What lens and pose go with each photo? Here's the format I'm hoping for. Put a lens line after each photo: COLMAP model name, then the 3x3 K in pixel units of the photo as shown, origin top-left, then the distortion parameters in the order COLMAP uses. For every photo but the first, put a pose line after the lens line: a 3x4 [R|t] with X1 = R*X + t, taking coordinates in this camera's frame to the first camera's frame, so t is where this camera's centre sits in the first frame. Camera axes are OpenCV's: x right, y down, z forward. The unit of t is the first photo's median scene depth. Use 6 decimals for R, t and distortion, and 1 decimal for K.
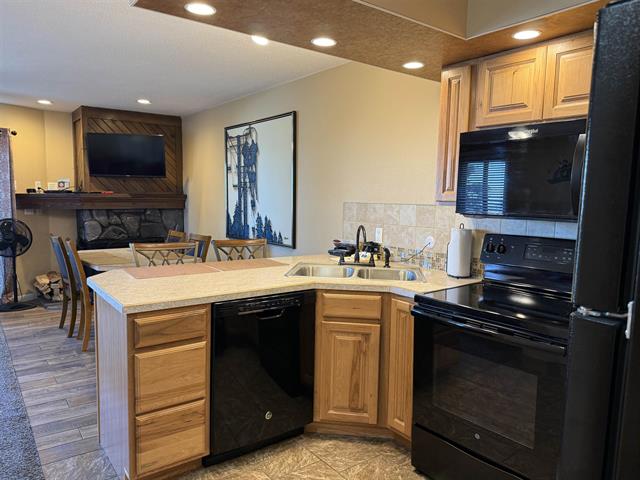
lens RADIAL K [[461.4, 0, 324.8], [0, 461.4, 245.7], [0, 0, 1]] dist [0.037987, -0.033260]
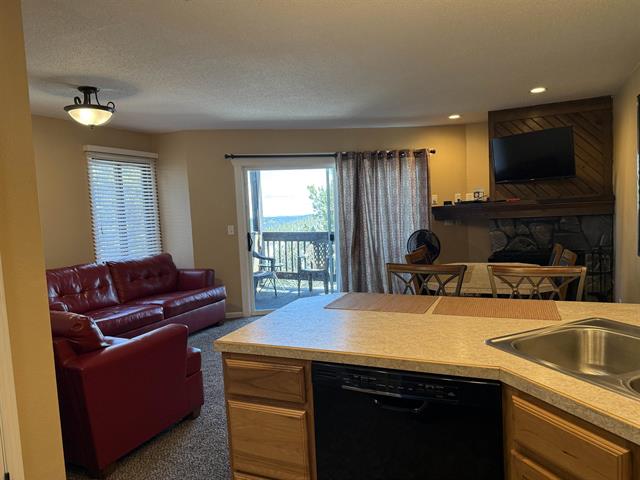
lens RADIAL K [[449.6, 0, 319.8], [0, 449.6, 240.8], [0, 0, 1]] dist [0.040492, -0.039554]
pose [[0.477542, 0.021128, -0.878355, 0.134485], [-0.037457, 0.999291, 0.003672, -0.023459], [0.877810, 0.031147, 0.477996, 0.243879]]
